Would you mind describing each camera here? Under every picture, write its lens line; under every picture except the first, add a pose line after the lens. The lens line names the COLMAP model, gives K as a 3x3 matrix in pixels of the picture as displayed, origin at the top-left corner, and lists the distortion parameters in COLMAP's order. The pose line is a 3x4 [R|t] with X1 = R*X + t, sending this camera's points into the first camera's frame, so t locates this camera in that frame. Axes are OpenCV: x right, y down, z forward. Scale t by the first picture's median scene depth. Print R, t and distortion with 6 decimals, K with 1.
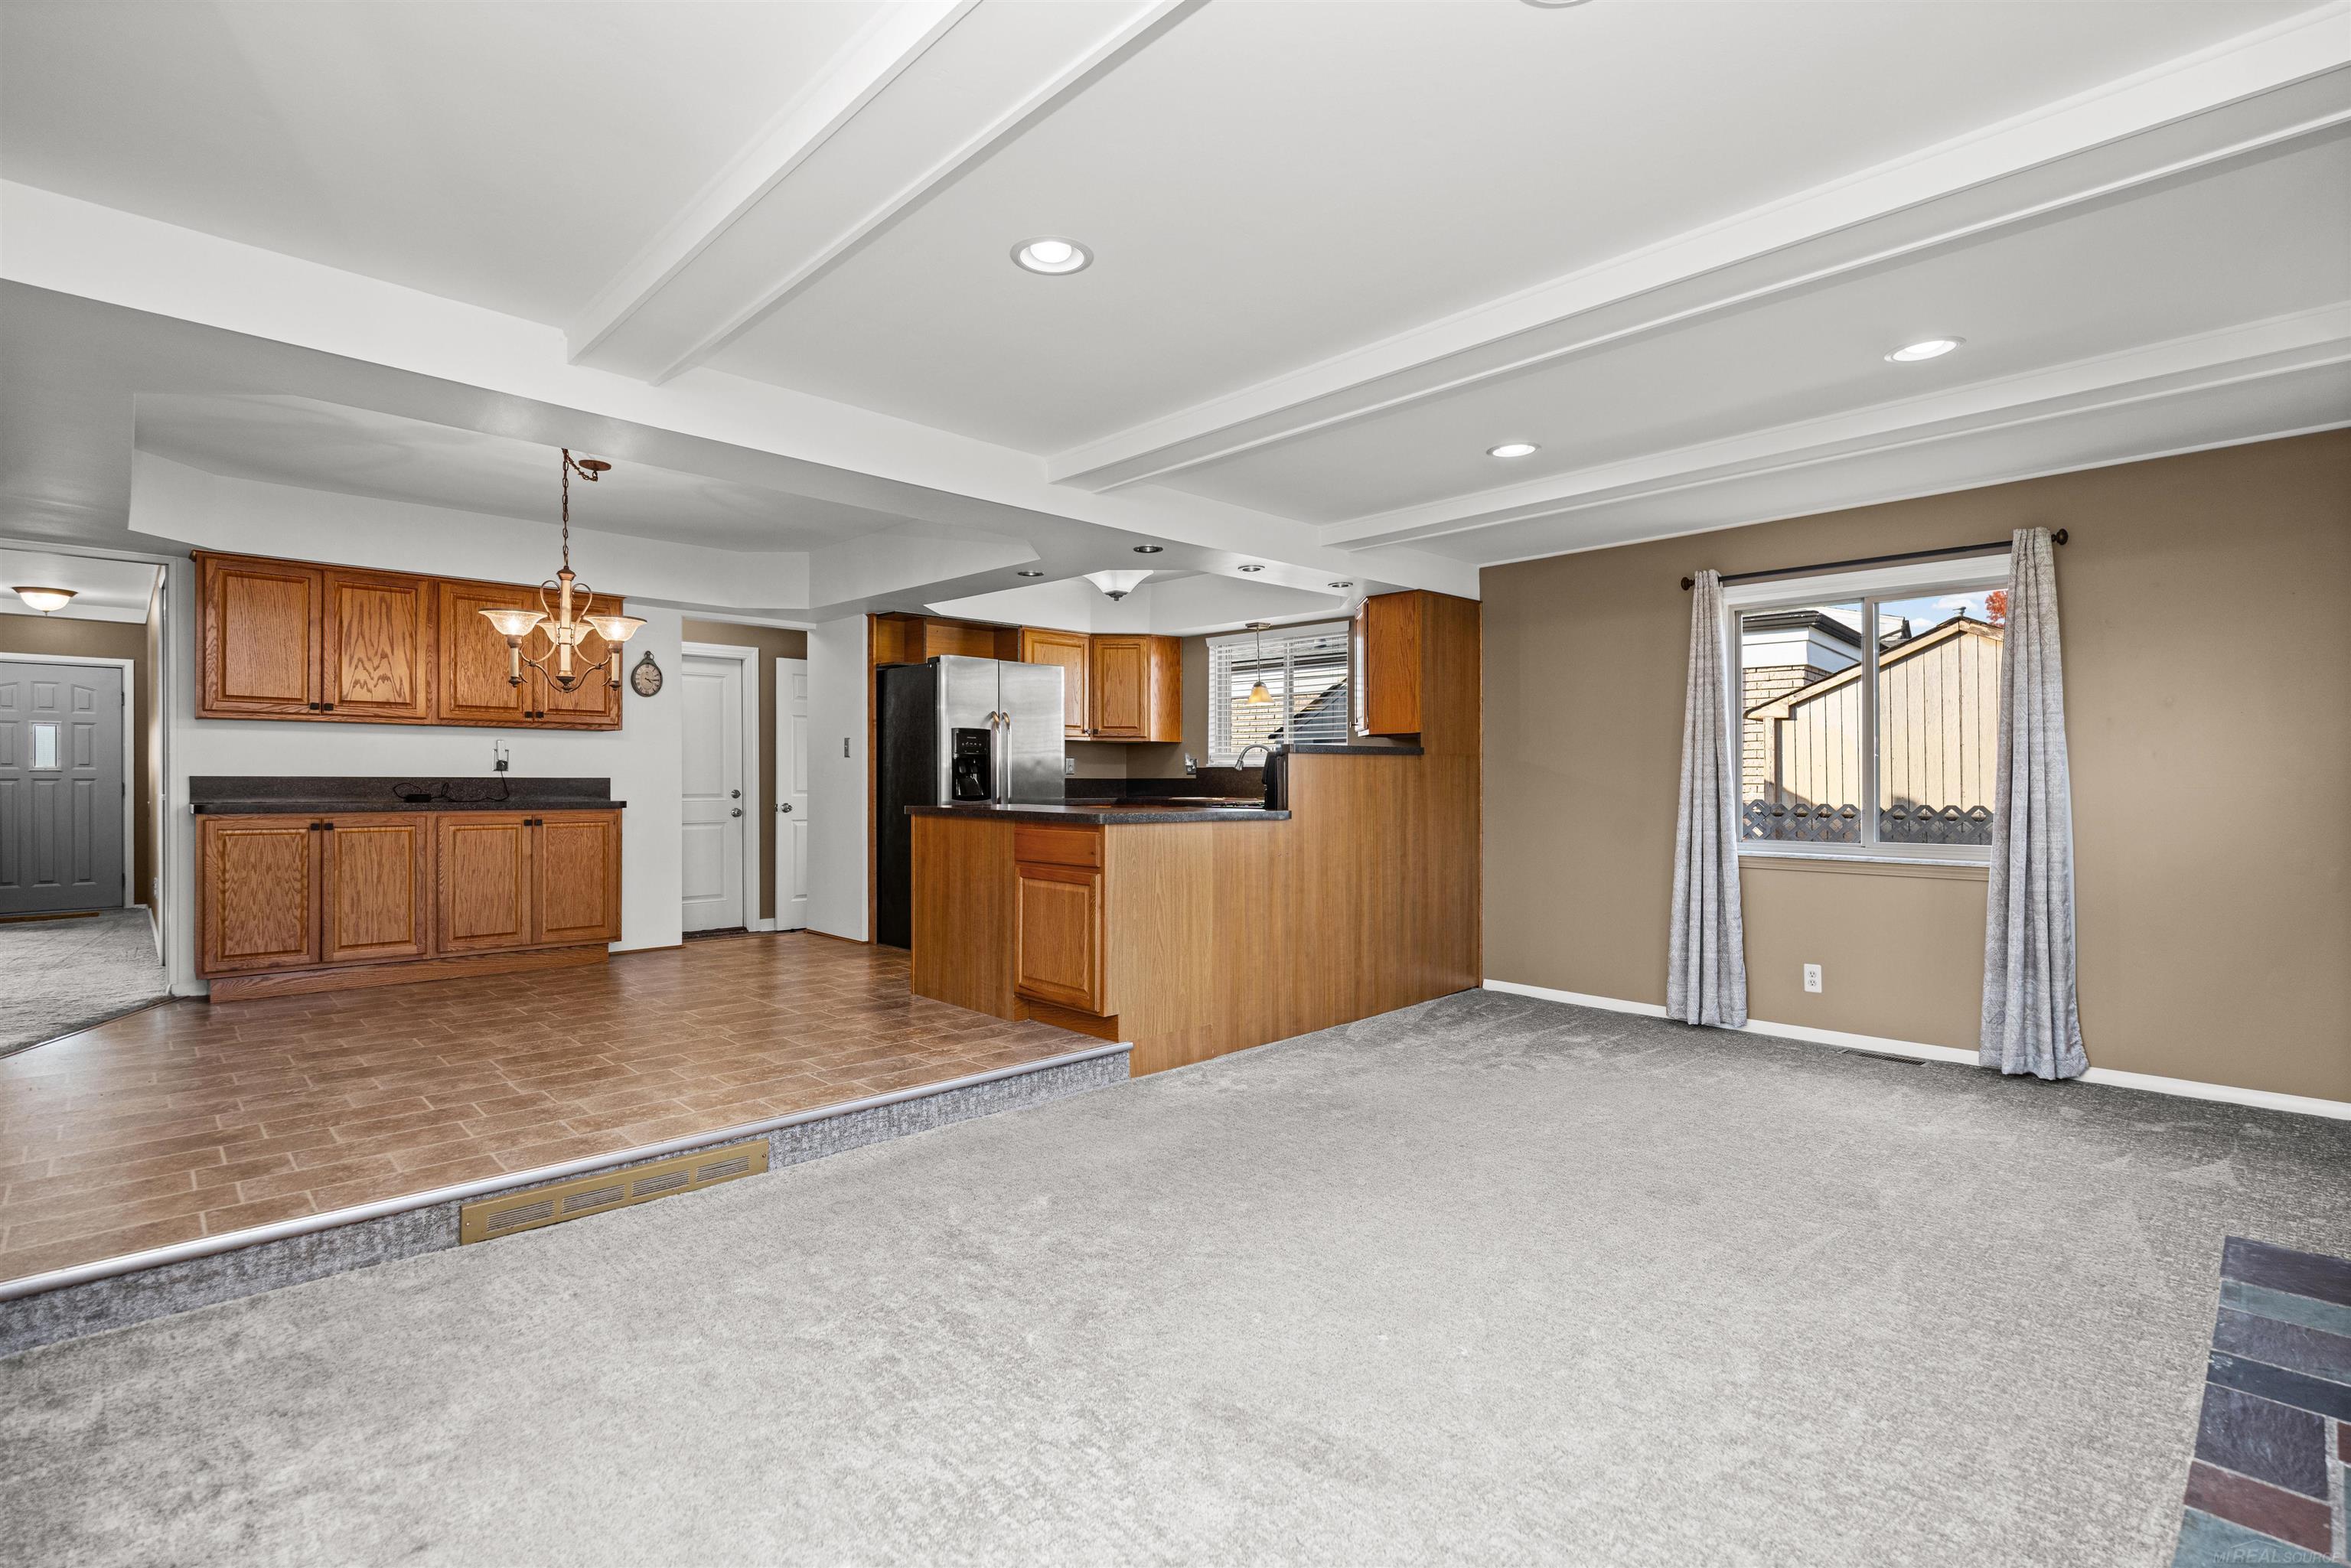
lens RADIAL K [[1094.9, 0, 1169.5], [0, 1094.9, 788.1], [0, 0, 1]] dist [0.000716, -0.002559]
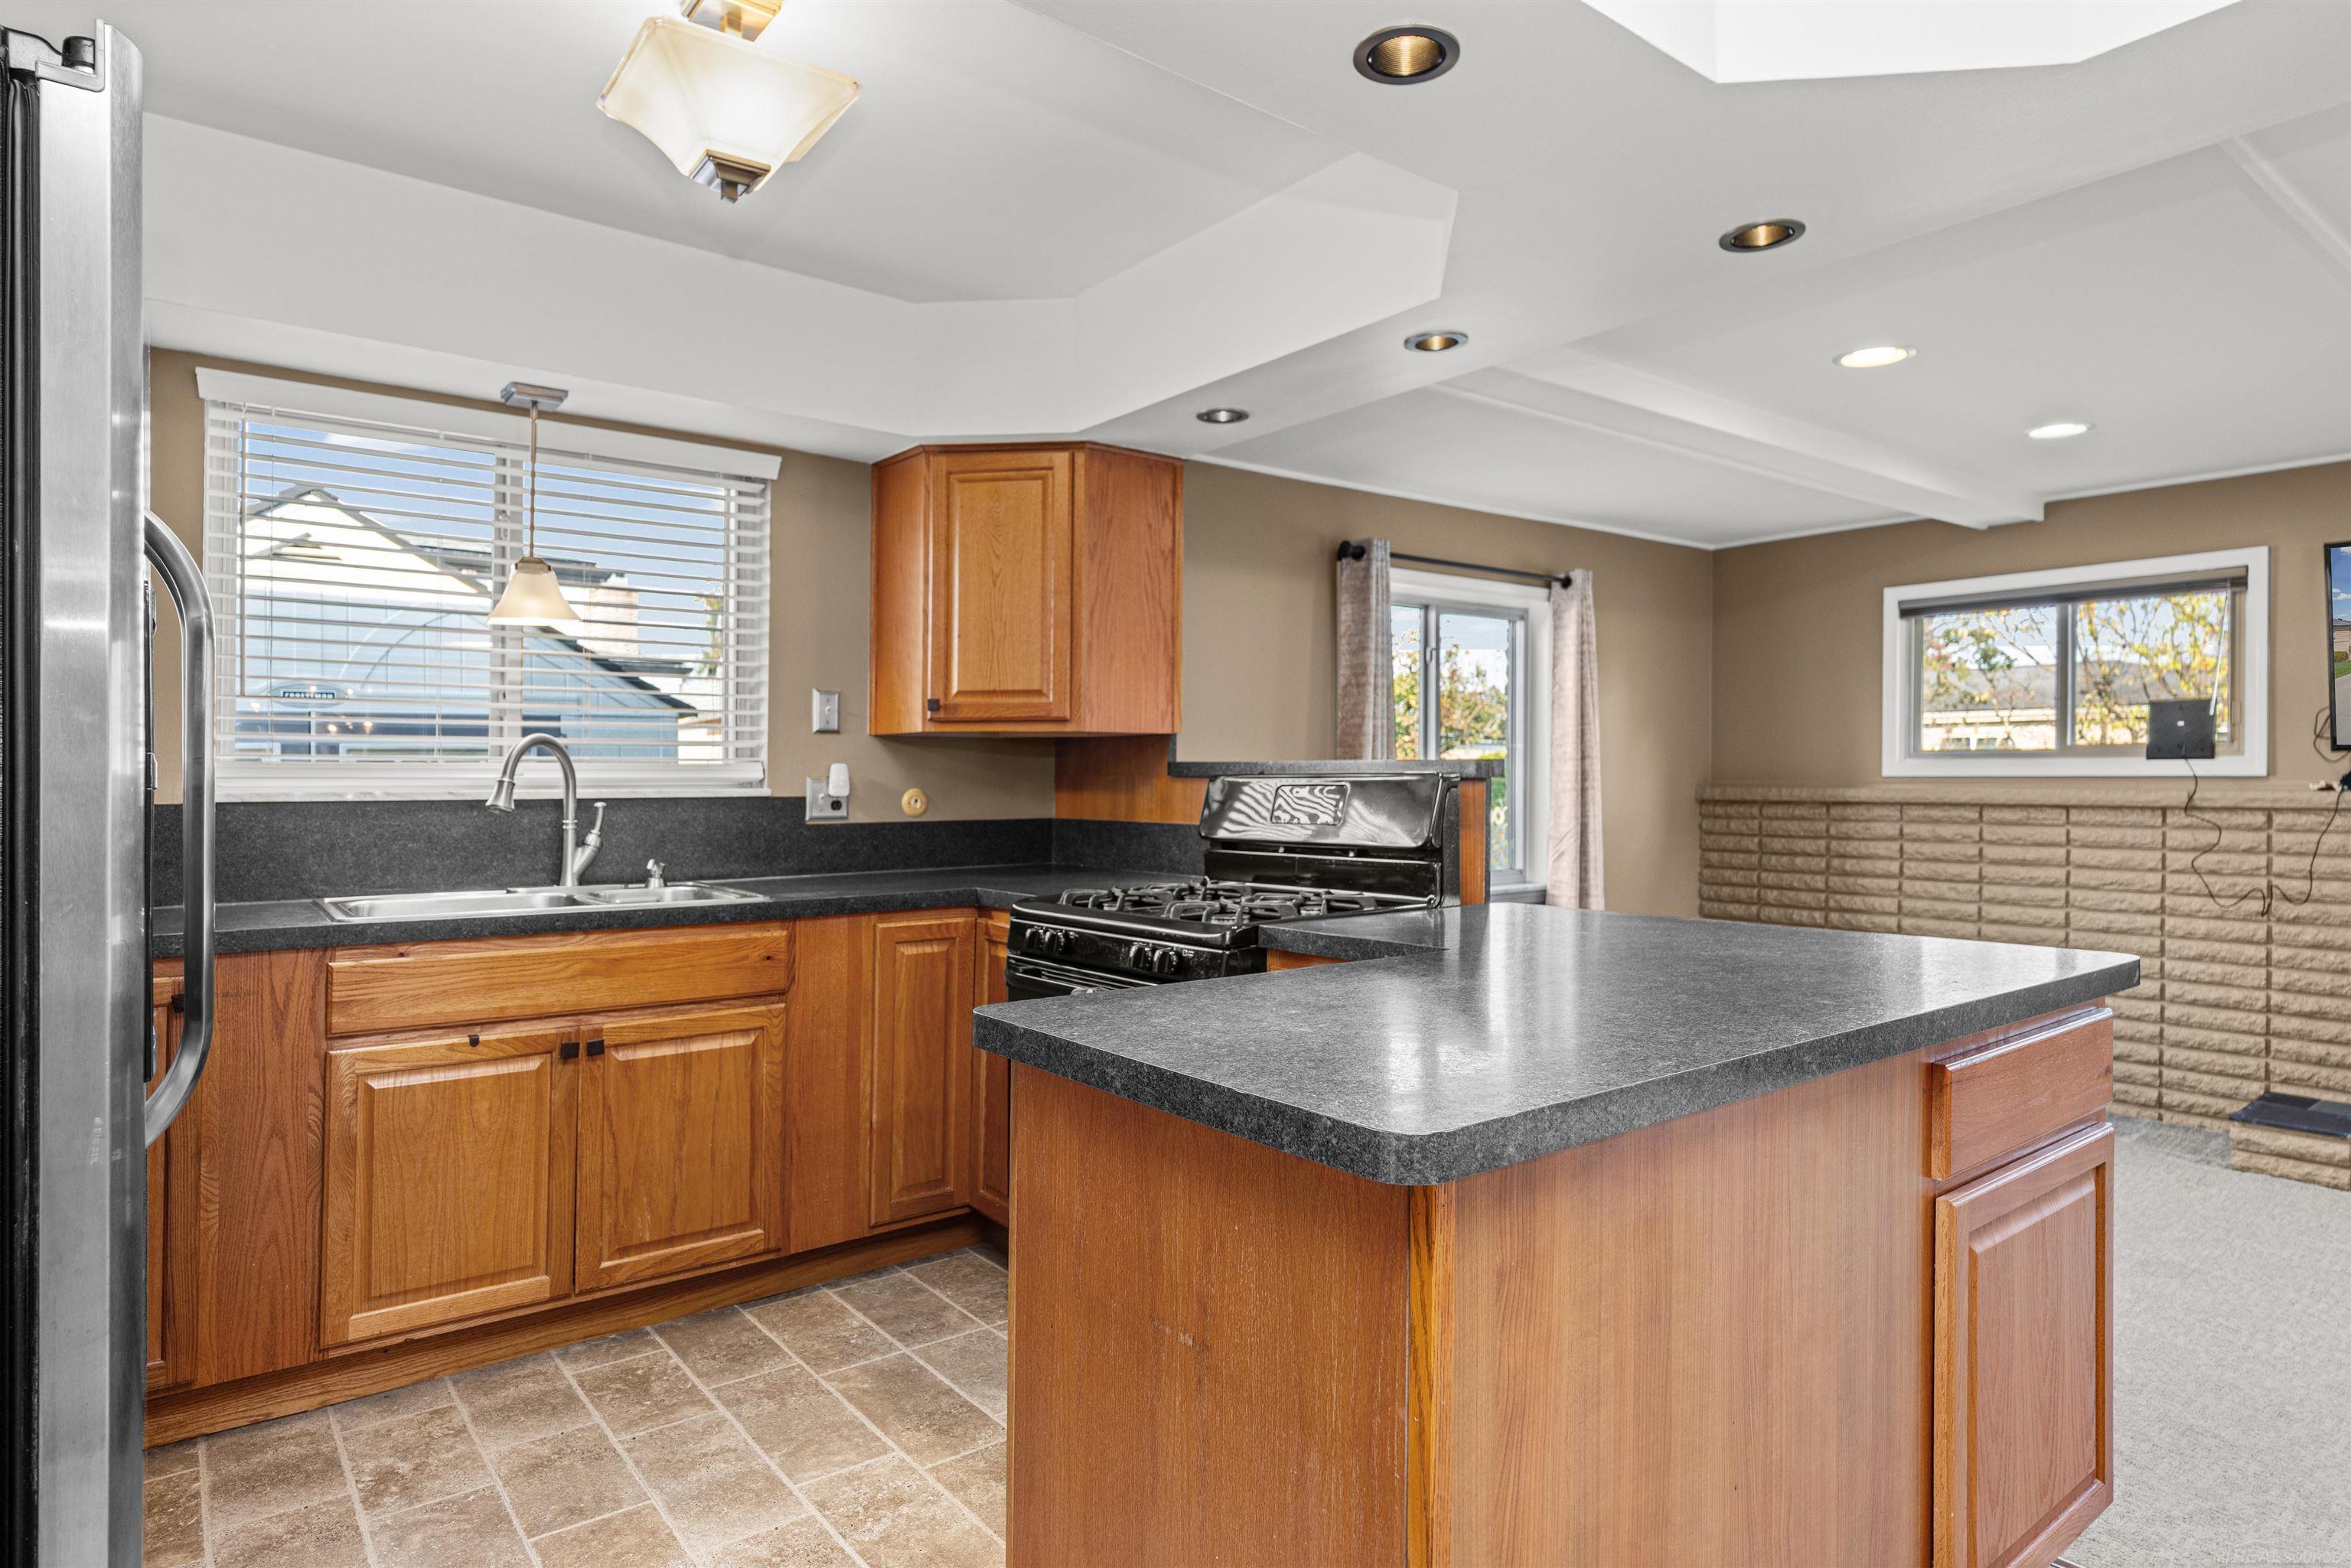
lens RADIAL K [[1299.4, 0, 1173.2], [0, 1299.4, 802.4], [0, 0, 1]] dist [-0.004742, -0.001868]
pose [[0.107703, -0.021171, 0.993958, -0.384305], [0.013136, 0.999716, 0.019870, -0.029968], [-0.994096, 0.010916, 0.107950, 0.926382]]
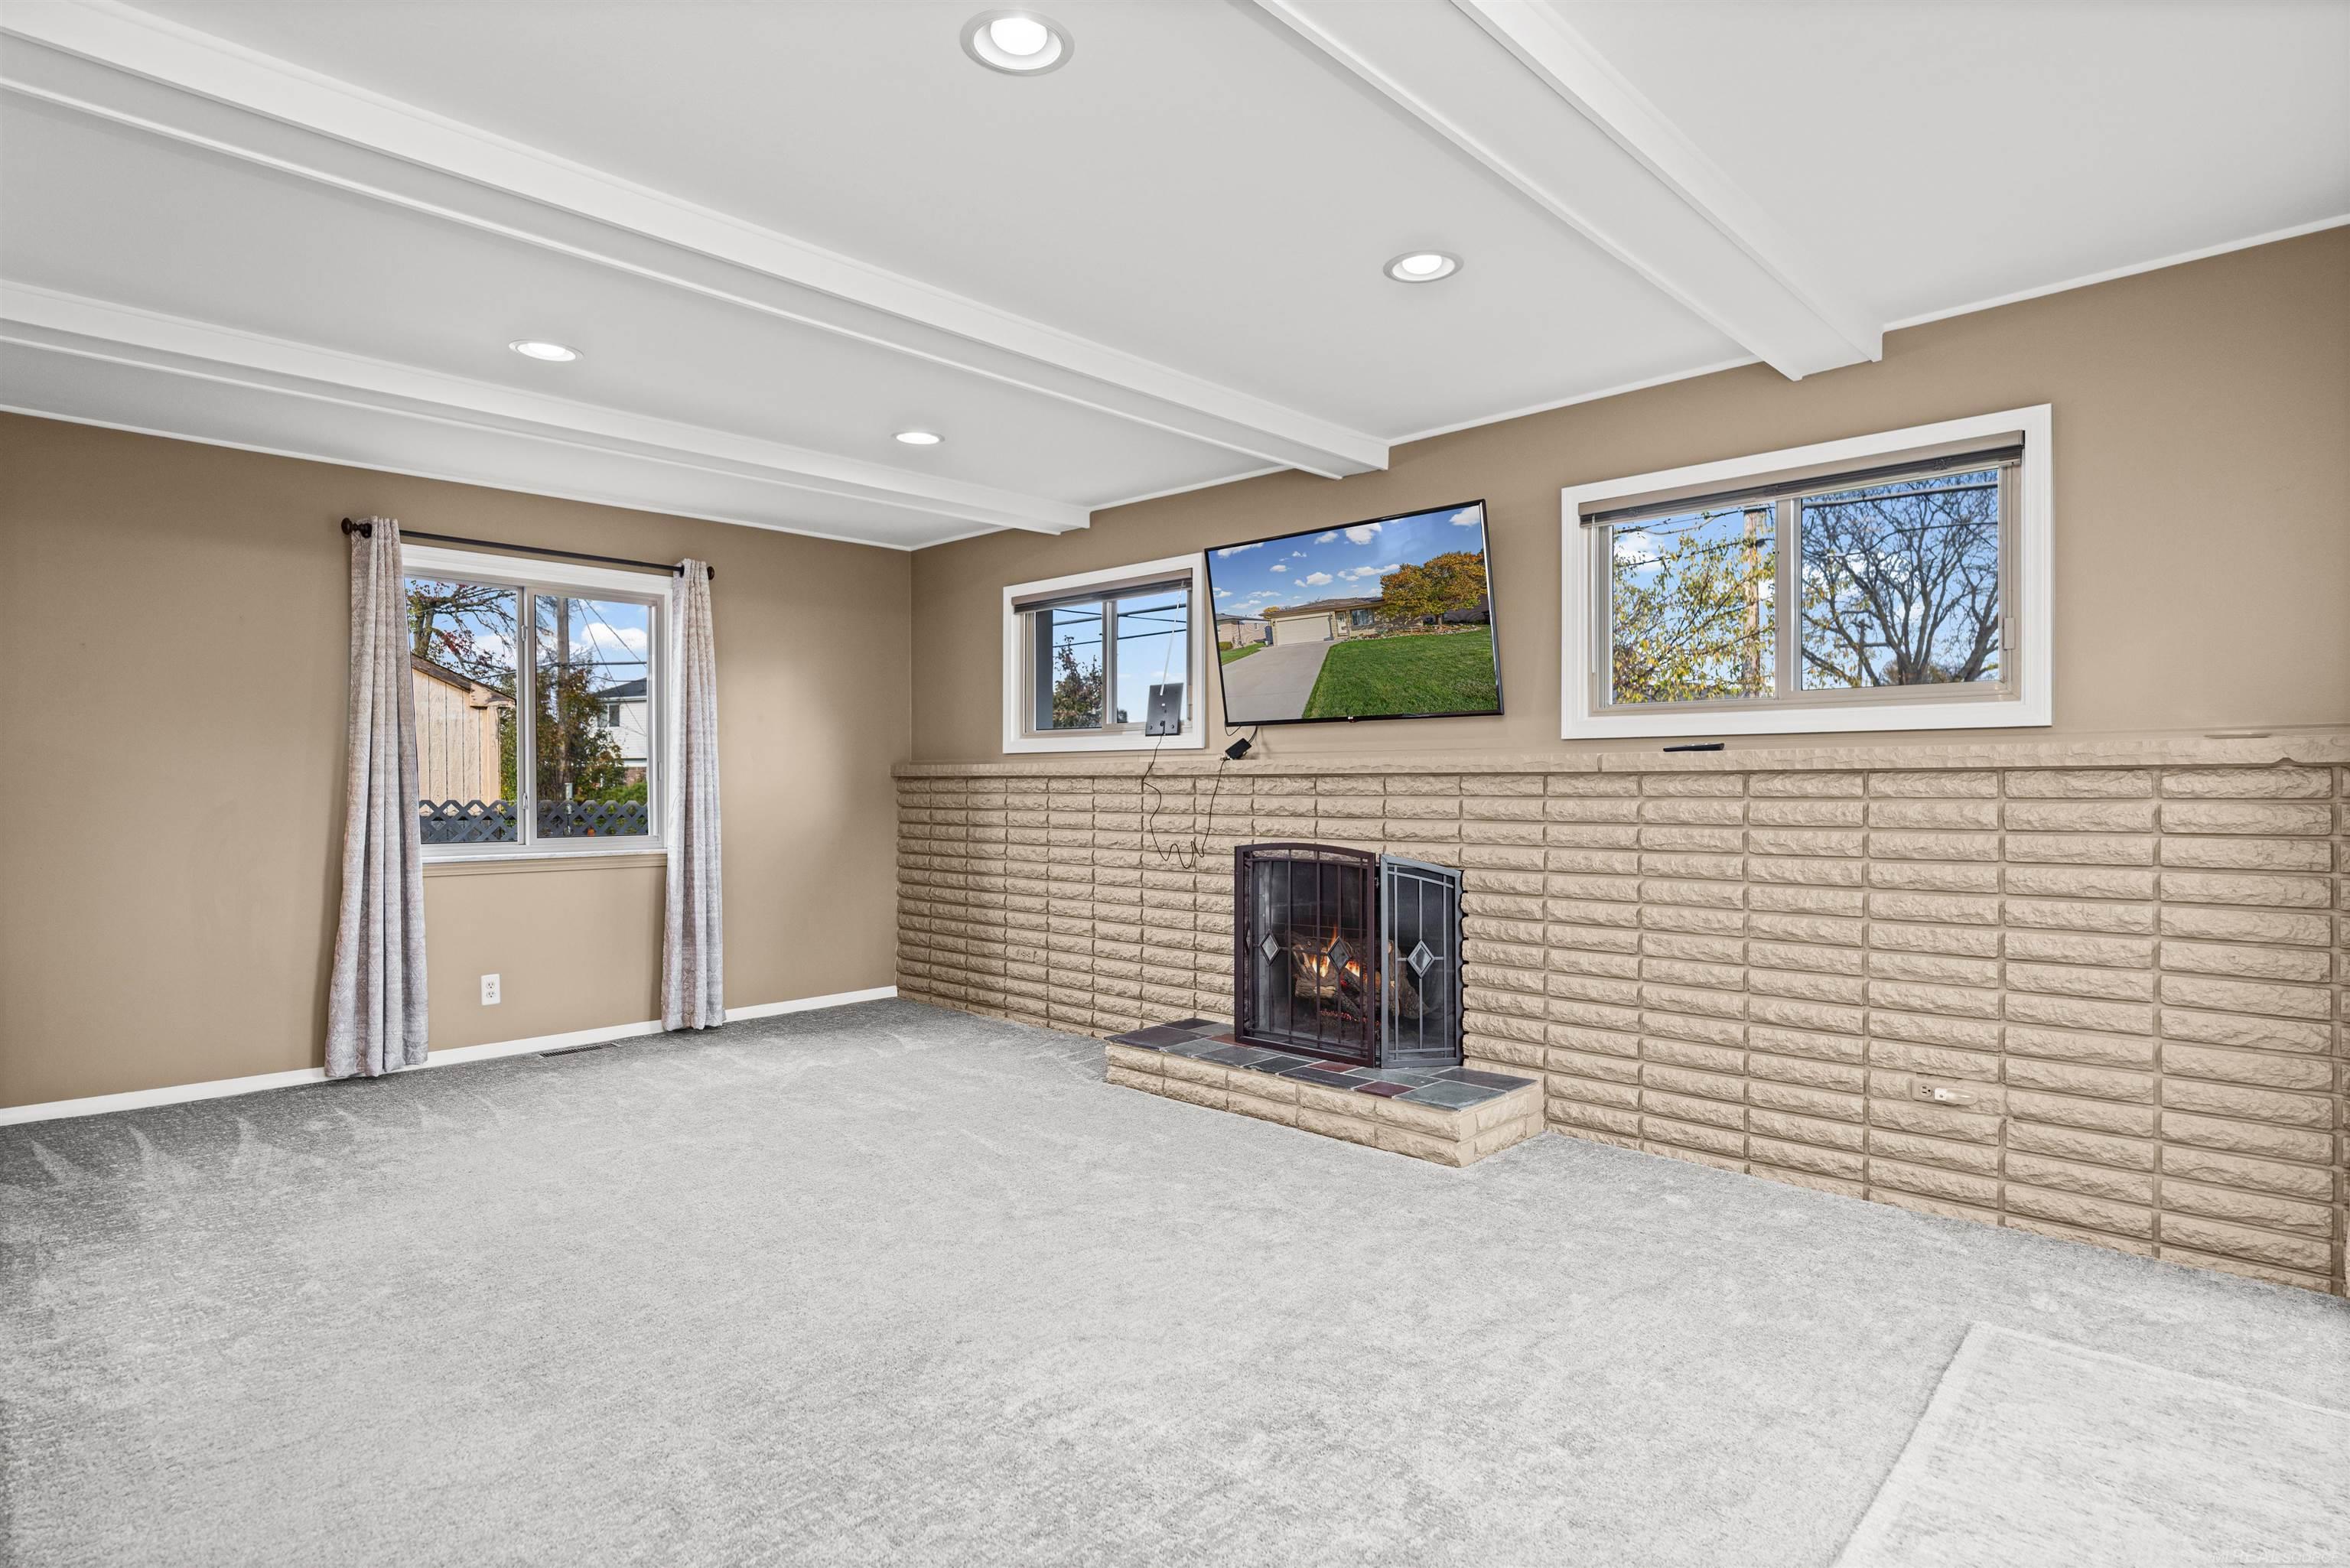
lens RADIAL K [[1228.8, 0, 1170.8], [0, 1228.8, 807.8], [0, 0, 1]] dist [-0.004624, -0.003326]
pose [[-0.039731, -0.017893, 0.999050, -0.399221], [0.007859, 0.999803, 0.018219, 0.005175], [-0.999179, 0.008575, -0.039583, 0.399212]]
